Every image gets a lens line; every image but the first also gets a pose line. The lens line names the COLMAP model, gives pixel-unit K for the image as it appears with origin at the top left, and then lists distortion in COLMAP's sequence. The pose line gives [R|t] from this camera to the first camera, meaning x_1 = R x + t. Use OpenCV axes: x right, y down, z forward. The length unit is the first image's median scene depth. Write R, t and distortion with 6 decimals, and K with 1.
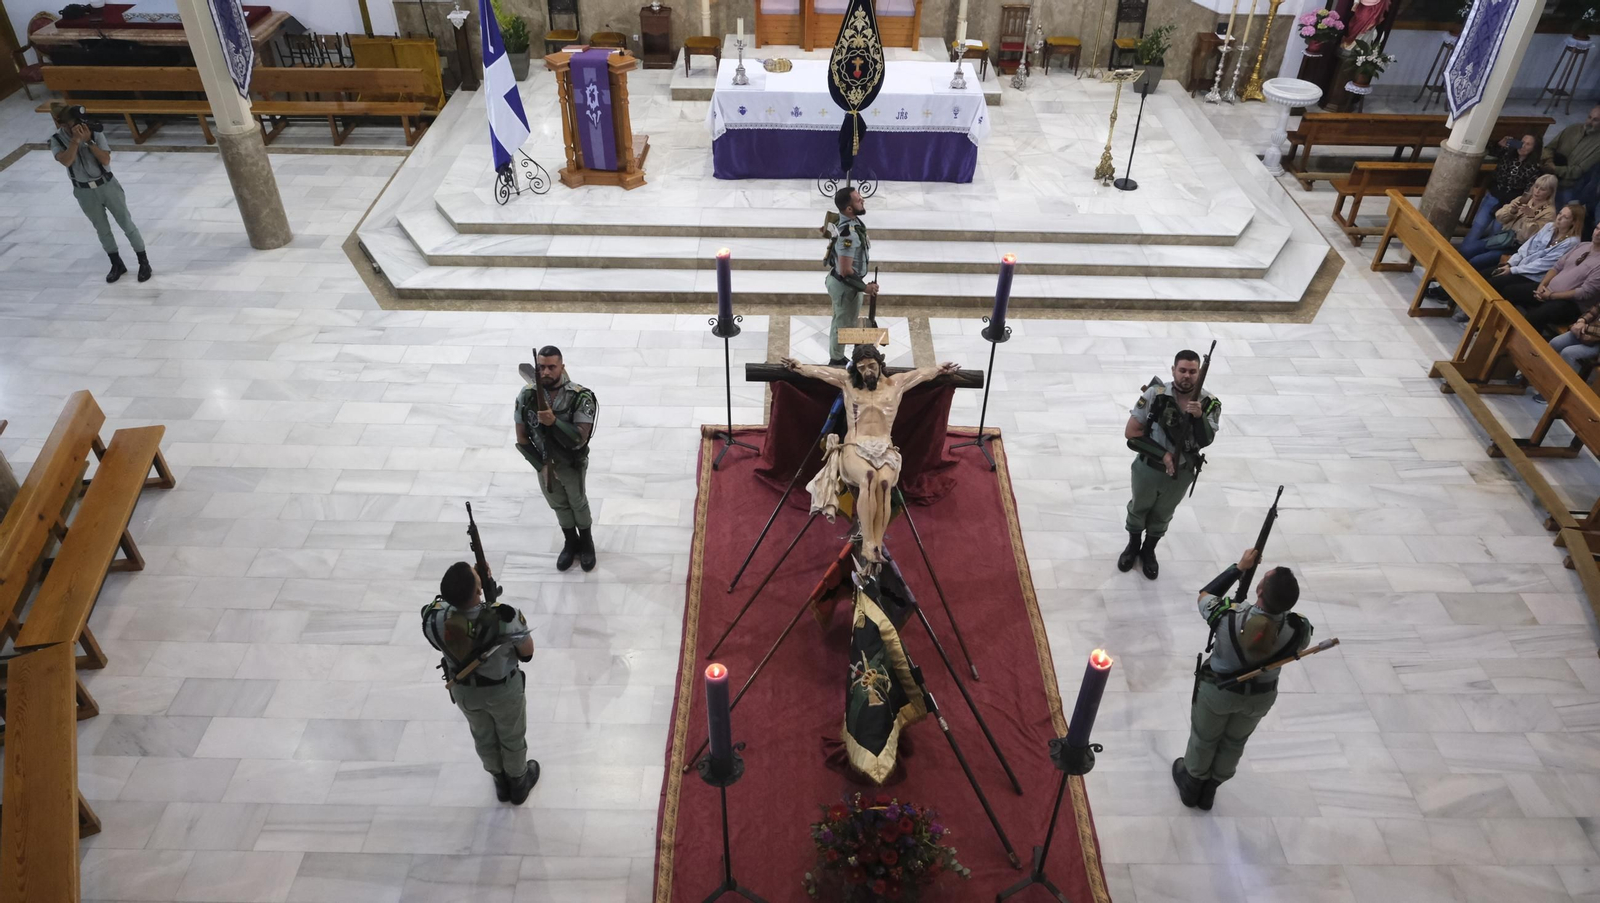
lens RADIAL K [[1073.7, 0, 803.9], [0, 1073.7, 447.5], [0, 0, 1]] dist [-0.030236, 0.006625]
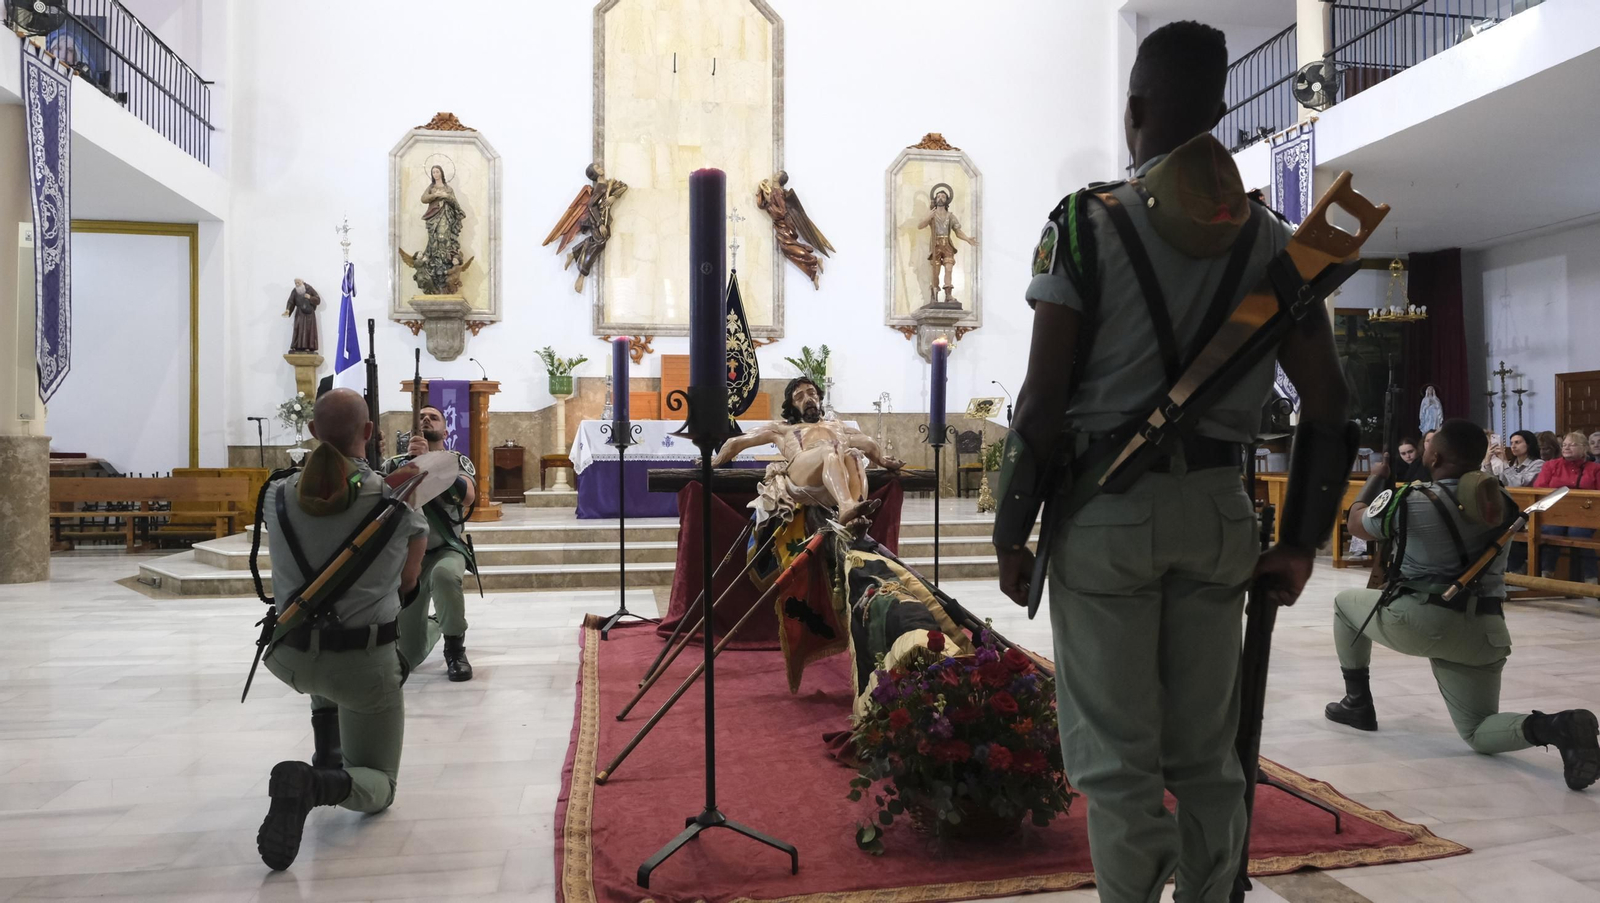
lens RADIAL K [[1074.9, 0, 803.4], [0, 1074.9, 457.5], [0, 0, 1]] dist [-0.035742, 0.014699]
pose [[0.984259, -0.018449, 0.175768, -0.061807], [0.122918, 0.786065, -0.605800, 0.321158], [-0.126989, 0.617869, 0.775959, 0.269007]]
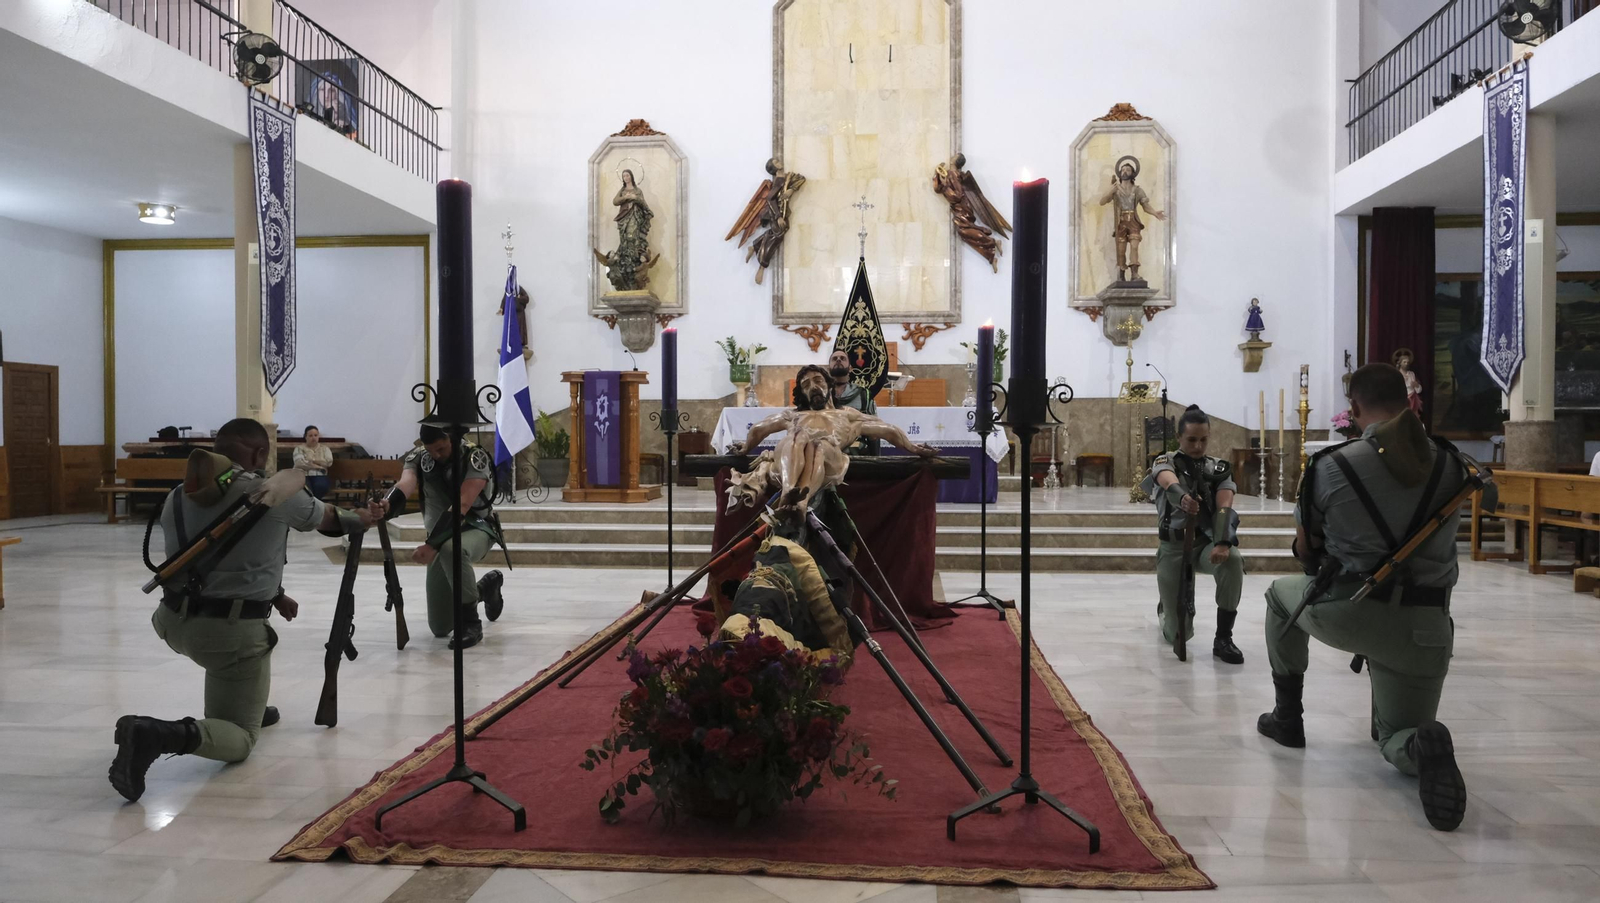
lens RADIAL K [[1074.6, 0, 802.7], [0, 1074.6, 456.3], [0, 0, 1]] dist [-0.034336, 0.012628]
pose [[0.995585, -0.013574, -0.092881, 0.088825], [-0.045751, 0.793833, -0.606412, 0.331785], [0.081963, 0.607984, 0.789707, 0.258147]]
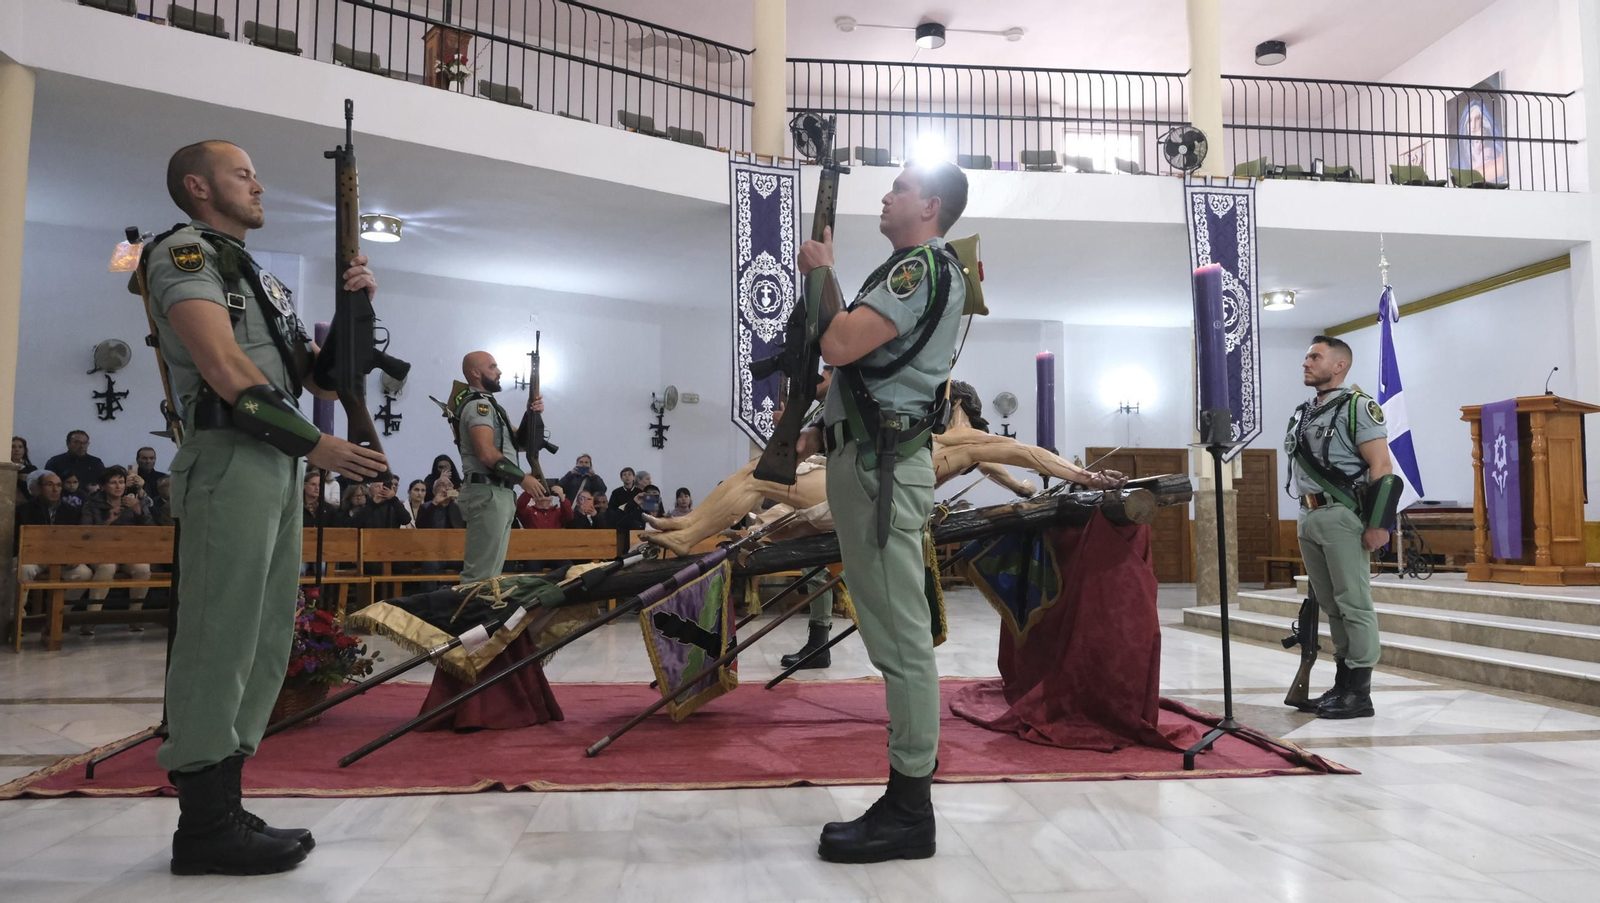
lens RADIAL K [[1074.6, 0, 802.7], [0, 1074.6, 456.3], [0, 0, 1]] dist [-0.034336, 0.012628]
pose [[0.095250, -0.082456, -0.992032, 0.501948], [-0.620248, 0.774554, -0.123933, 0.062121], [0.778601, 0.627111, 0.022633, 0.651498]]
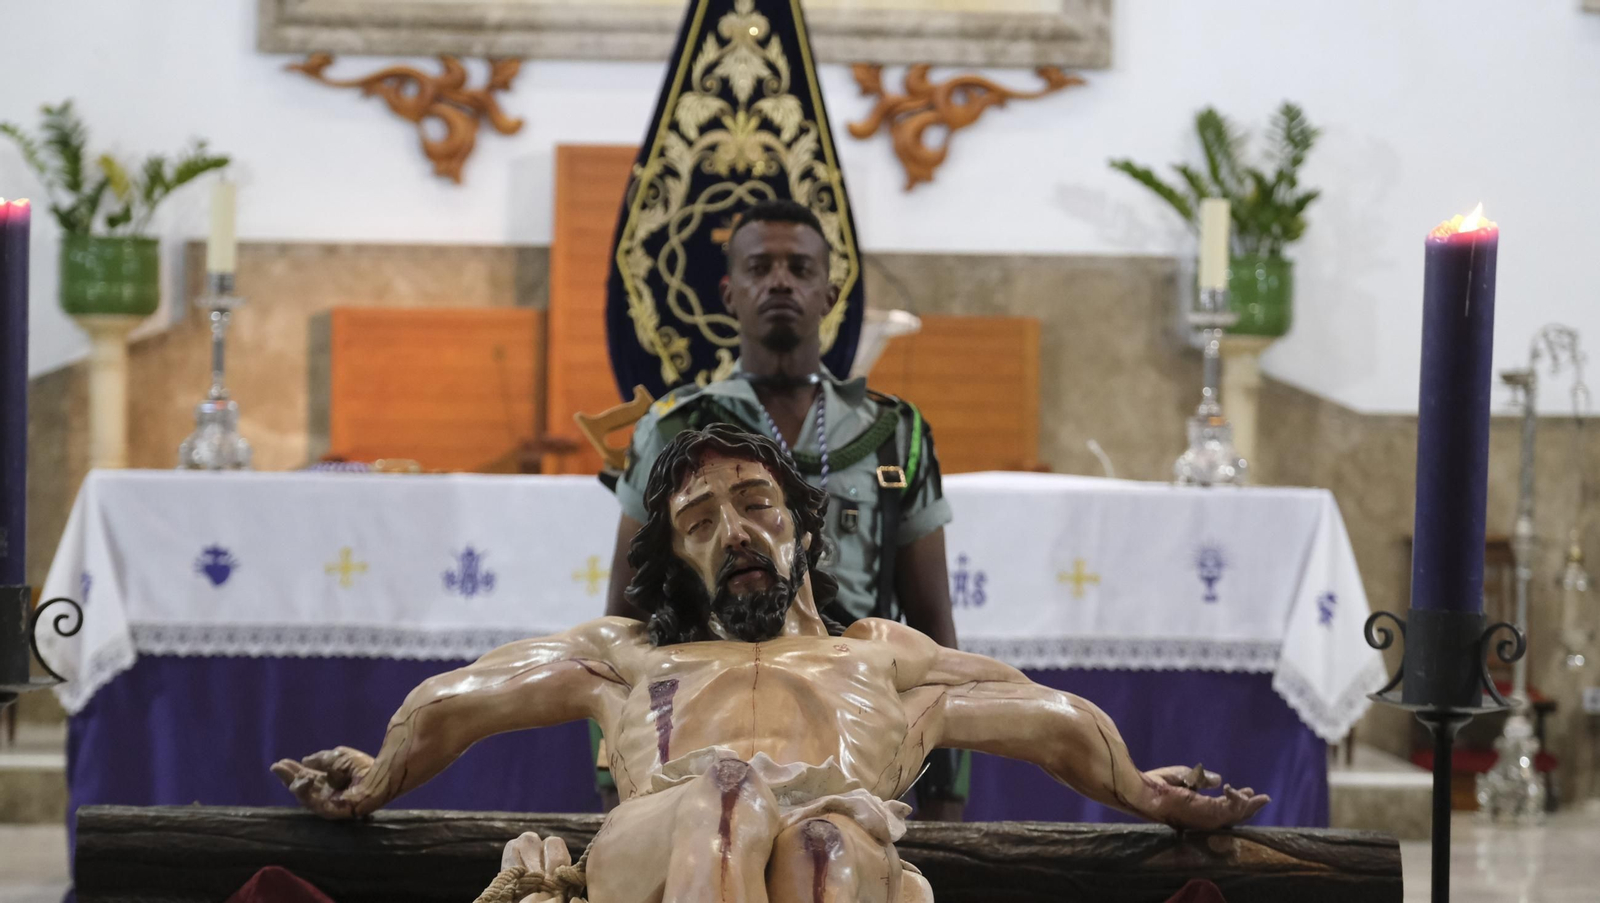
lens RADIAL K [[4819.6, 0, 800.0], [0, 4819.6, 451.5], [0, 0, 1]] dist [0.069542, 0.865177]
pose [[0.999500, 0.000775, 0.031614, 0.031351], [0.019057, 0.783030, -0.621692, 0.293327], [-0.025237, 0.621984, 0.782623, 0.246992]]
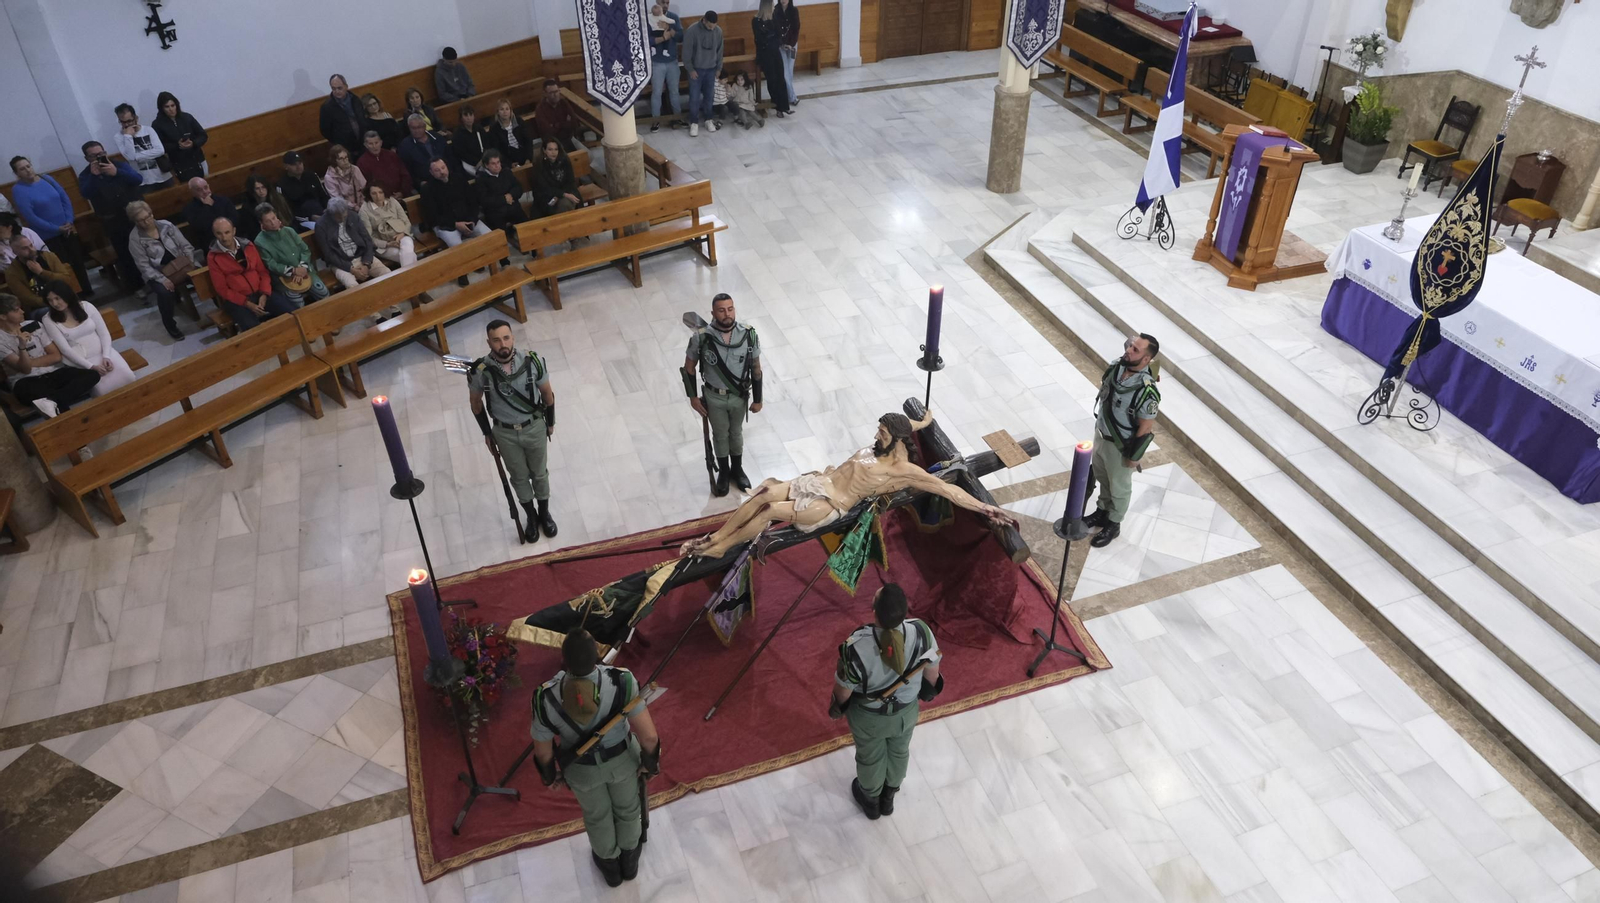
lens RADIAL K [[1073.7, 0, 803.9], [0, 1073.7, 447.5], [0, 0, 1]] dist [-0.030236, 0.006625]
pose [[0.343080, 0.548823, -0.762293, 0.541315], [-0.576320, 0.763830, 0.290549, -0.211547], [0.741722, 0.339643, 0.578352, 0.270890]]
